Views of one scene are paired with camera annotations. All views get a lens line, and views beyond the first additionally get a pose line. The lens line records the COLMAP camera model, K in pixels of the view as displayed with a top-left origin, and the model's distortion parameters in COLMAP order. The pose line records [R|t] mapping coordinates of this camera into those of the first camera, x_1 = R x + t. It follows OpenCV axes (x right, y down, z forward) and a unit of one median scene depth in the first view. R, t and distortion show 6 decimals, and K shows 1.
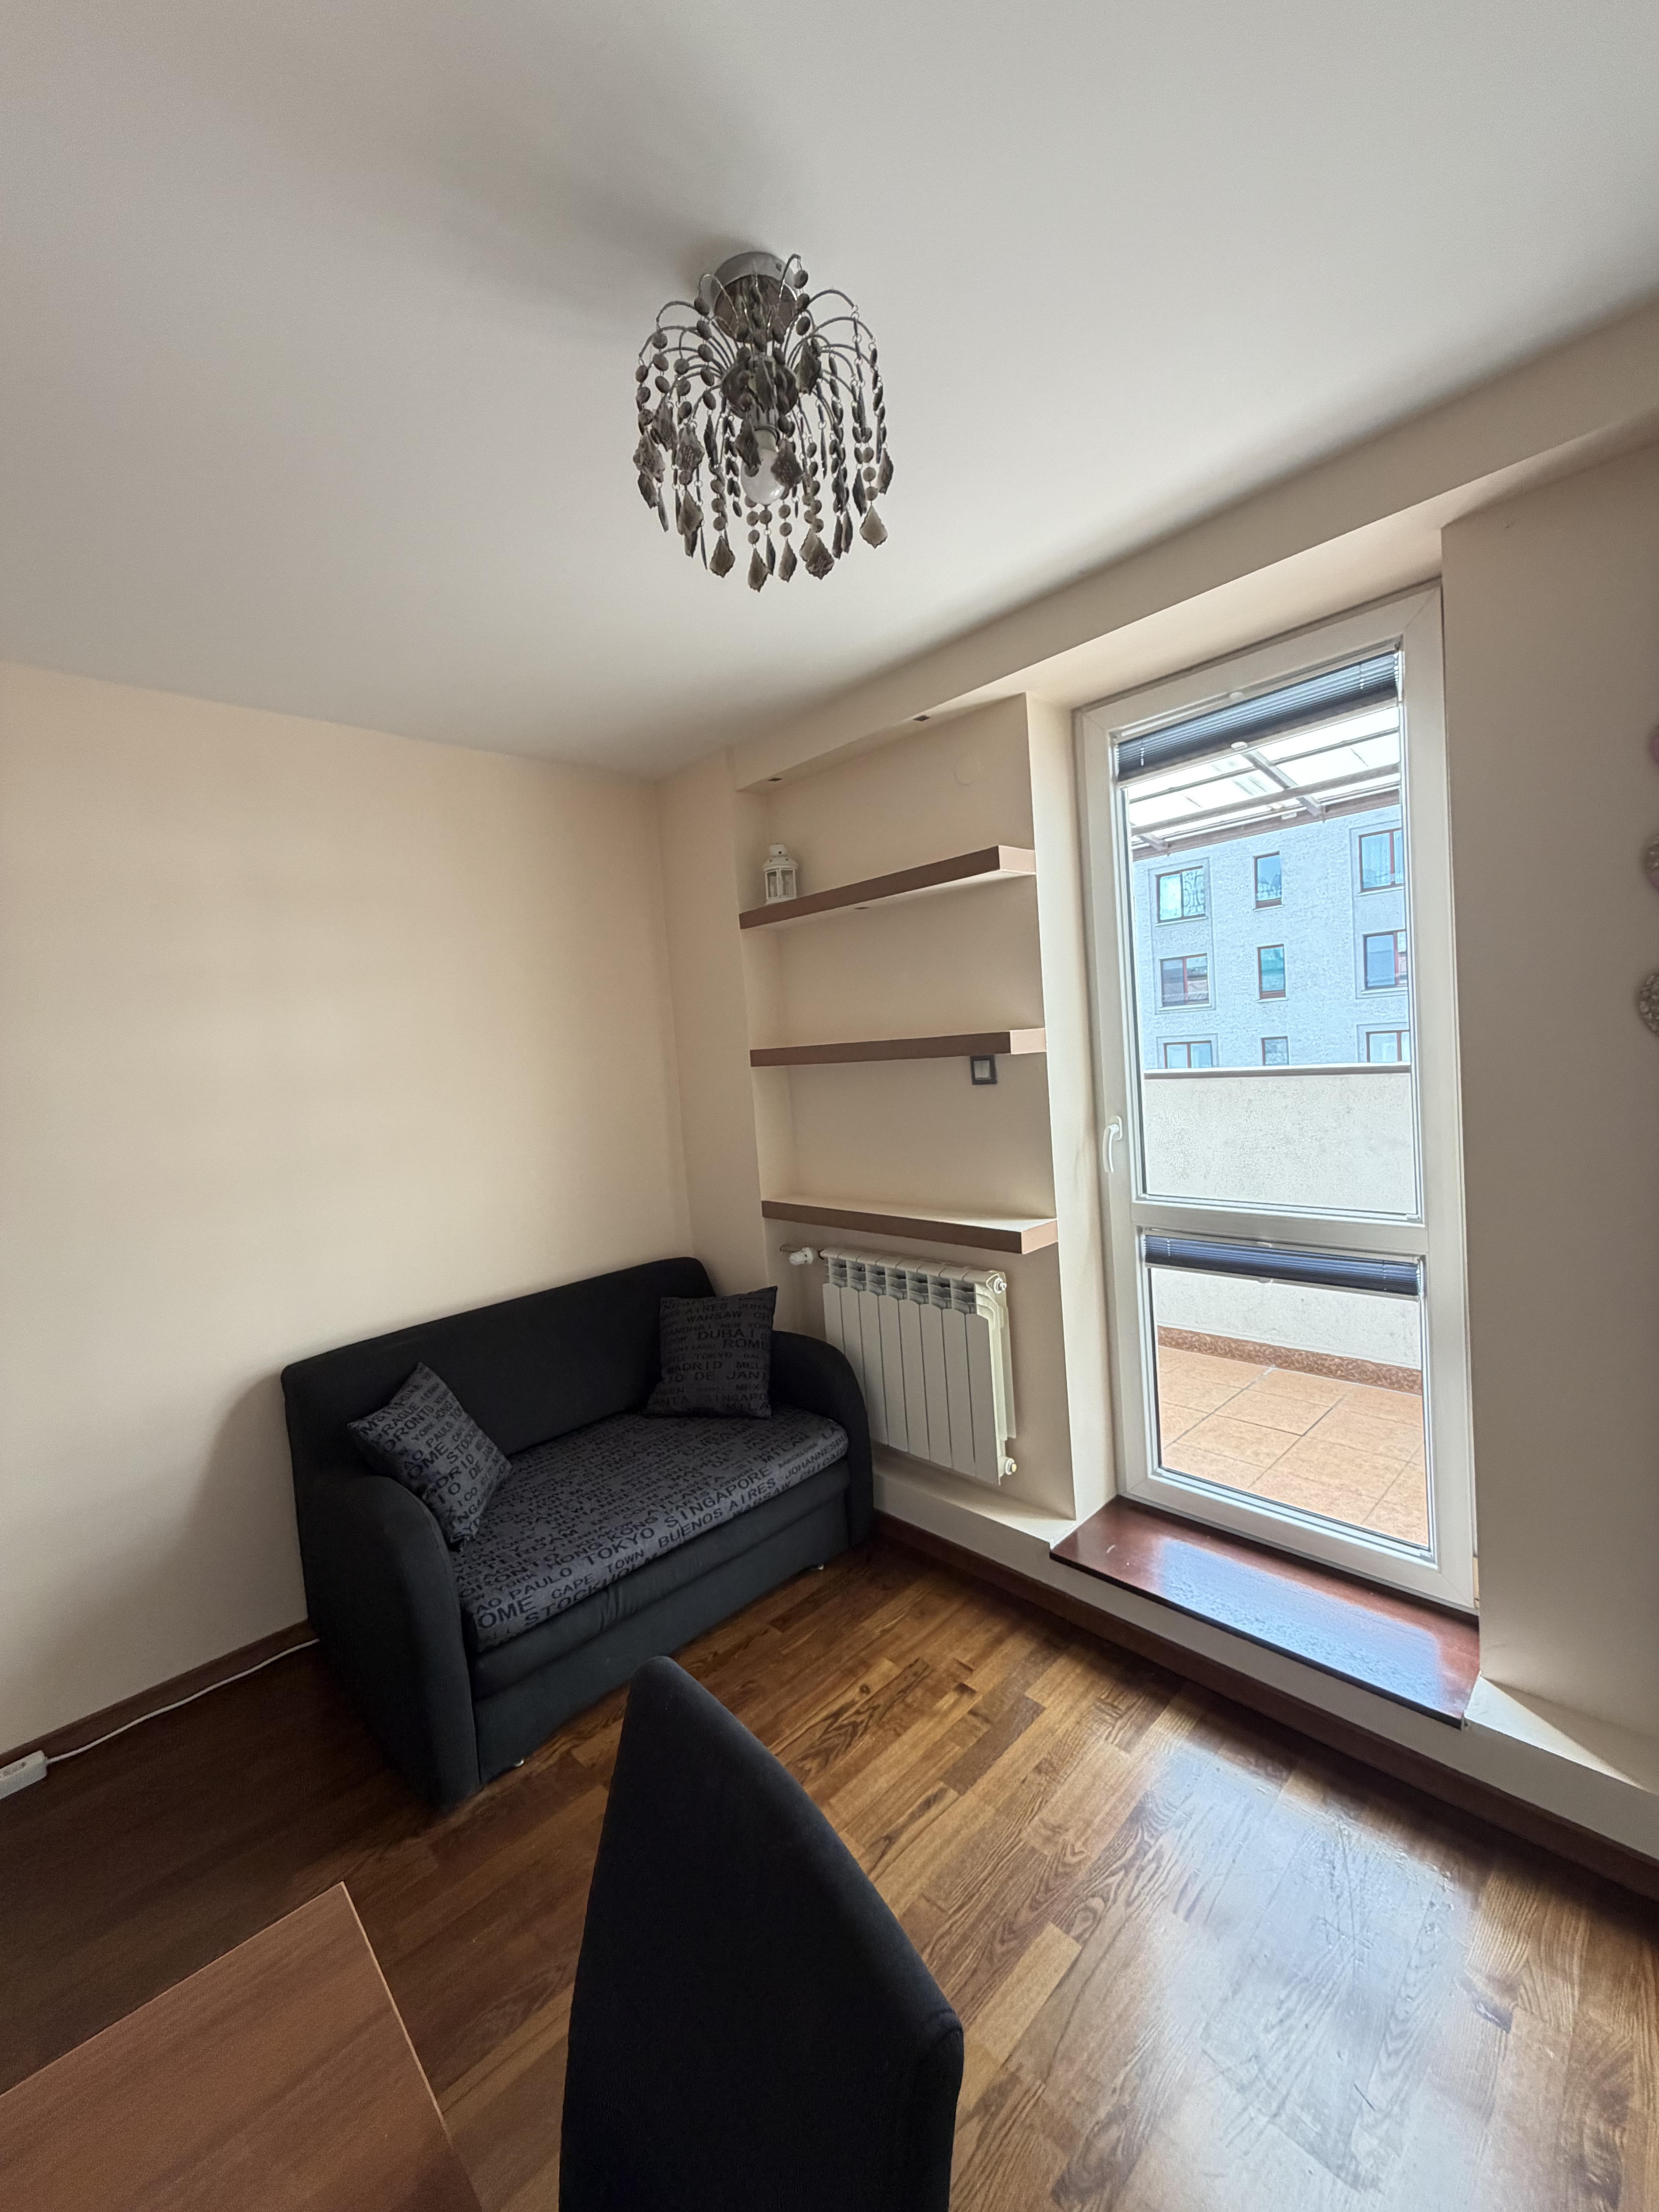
lens RADIAL K [[882.5, 0, 824.8], [0, 882.5, 1099.5], [0, 0, 1]] dist [-0.000397, 0.000042]
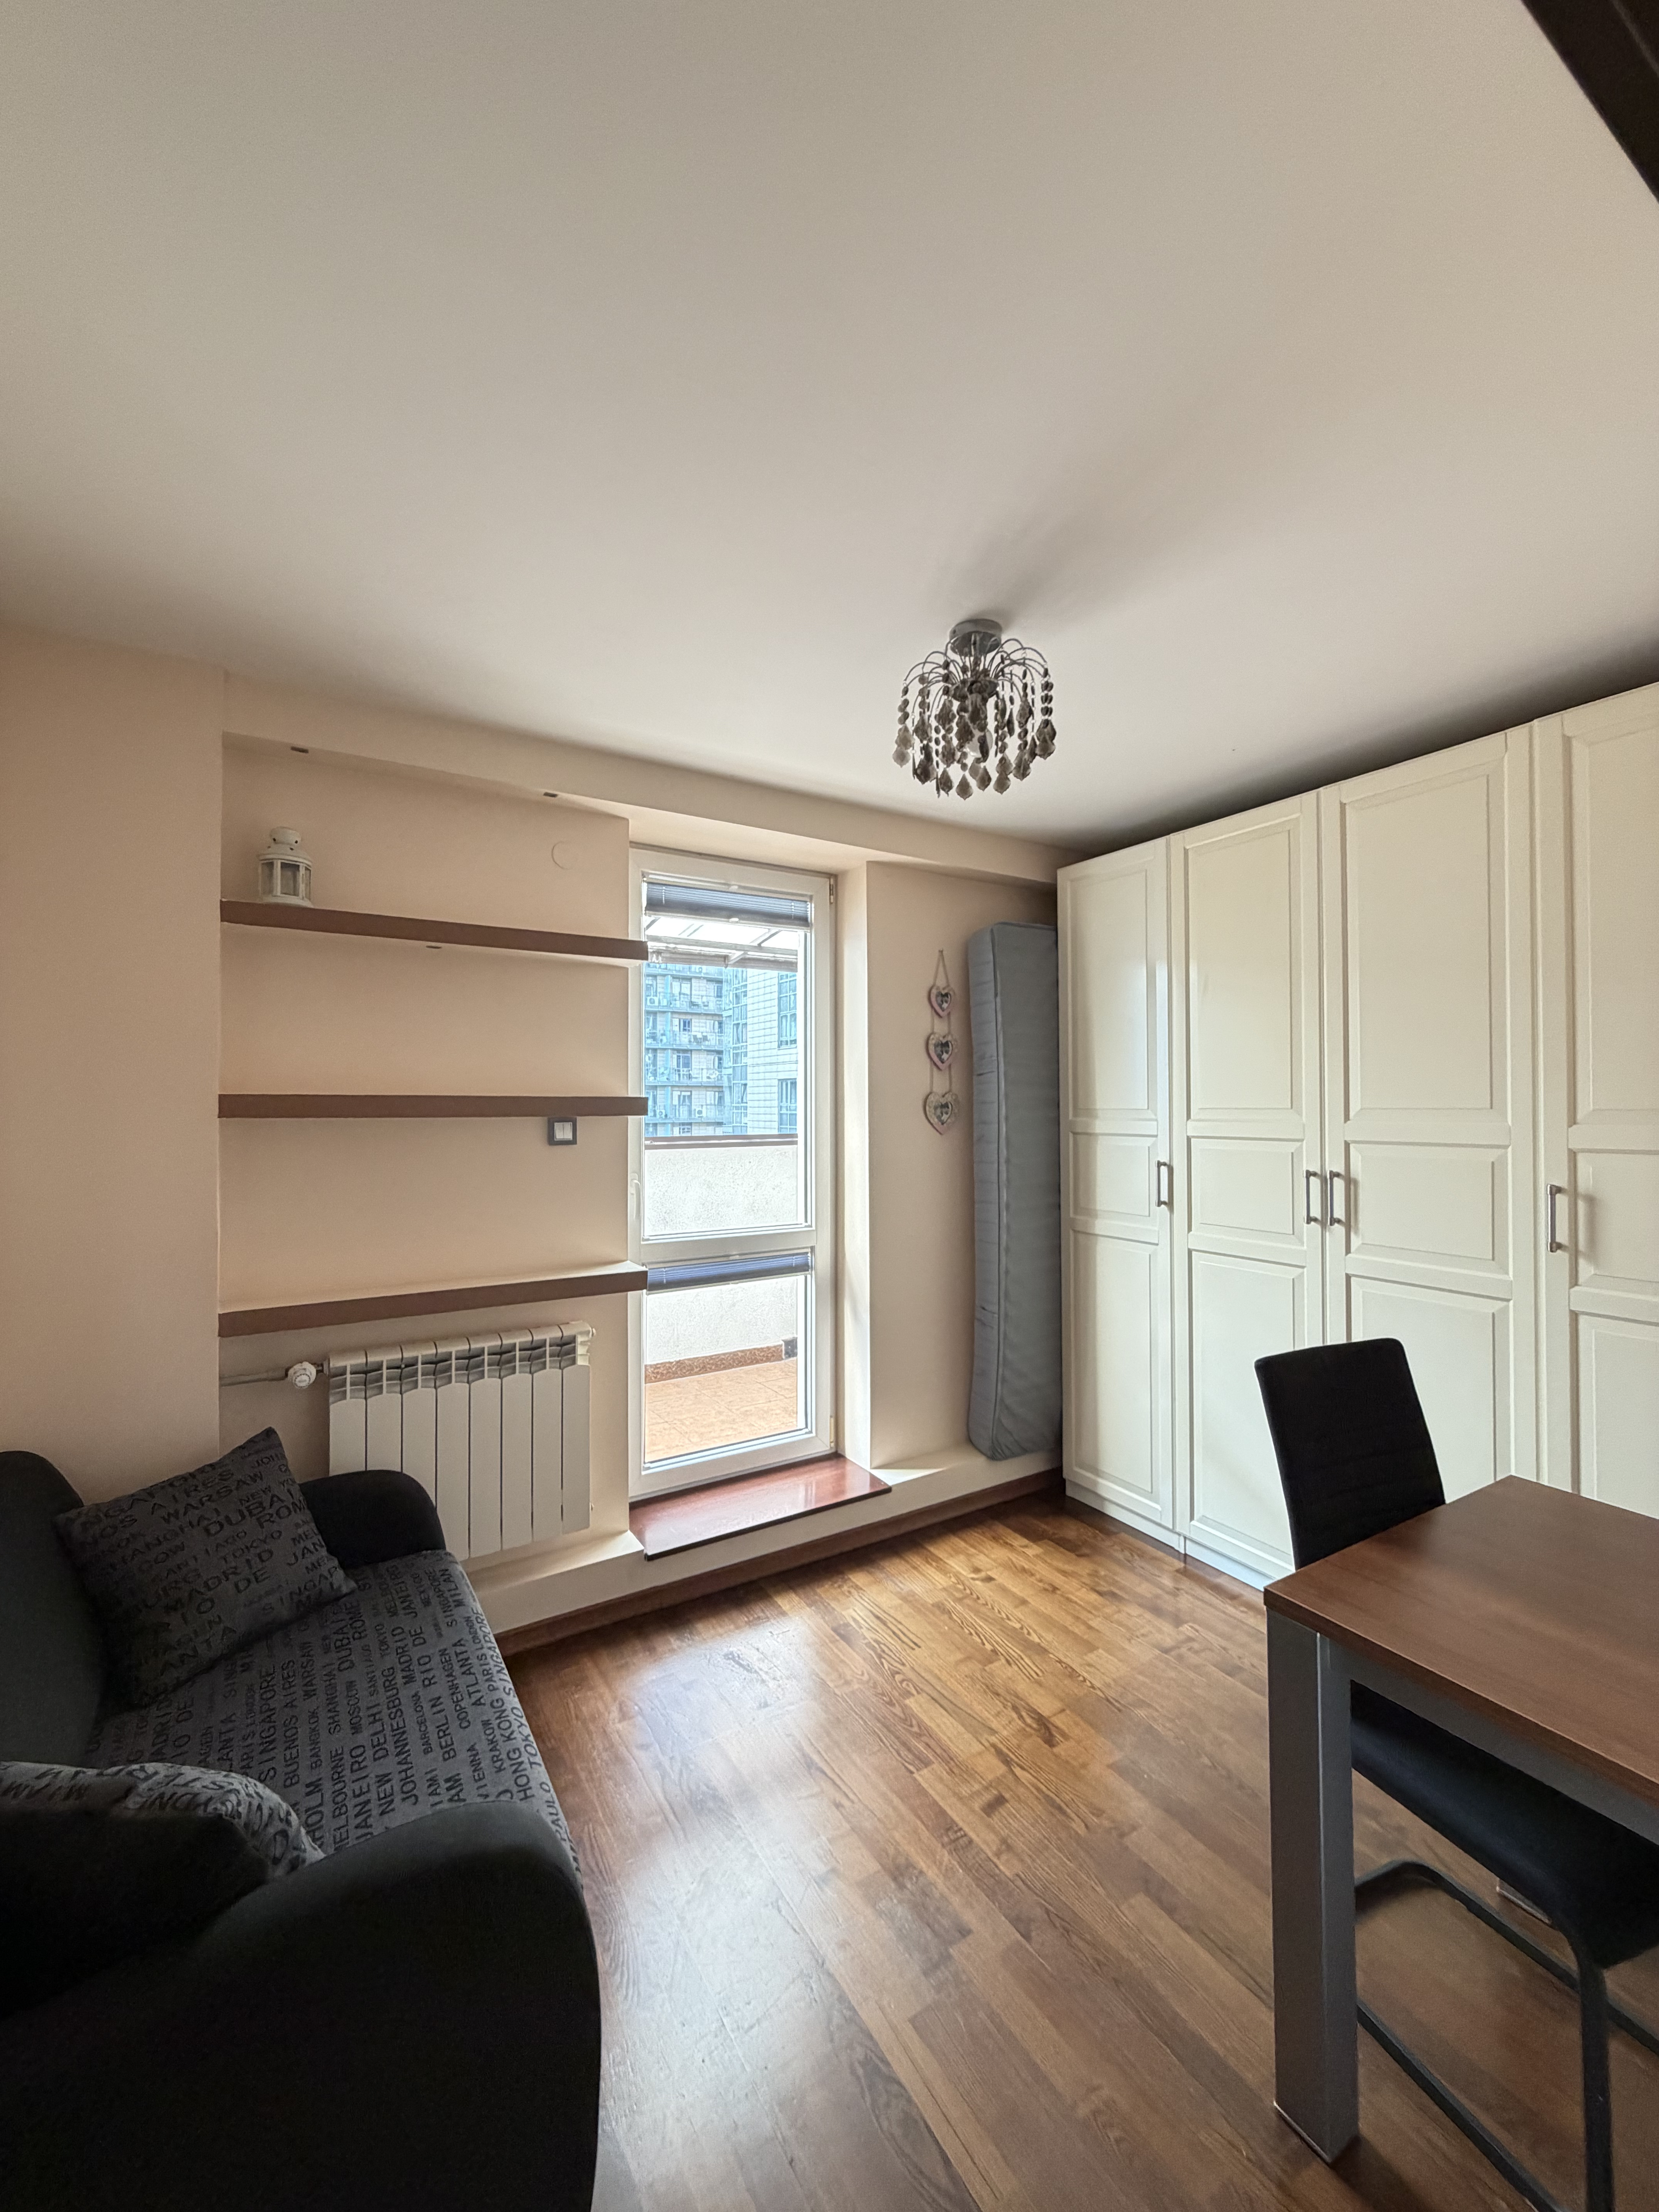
lens RADIAL K [[882.5, 0, 824.8], [0, 882.5, 1099.5], [0, 0, 1]] dist [-0.000397, 0.000042]
pose [[0.213454, 0.080828, 0.973604, -0.803618], [0.044948, 0.994704, -0.092434, 0.041596], [-0.975919, 0.063492, 0.208691, 0.475627]]
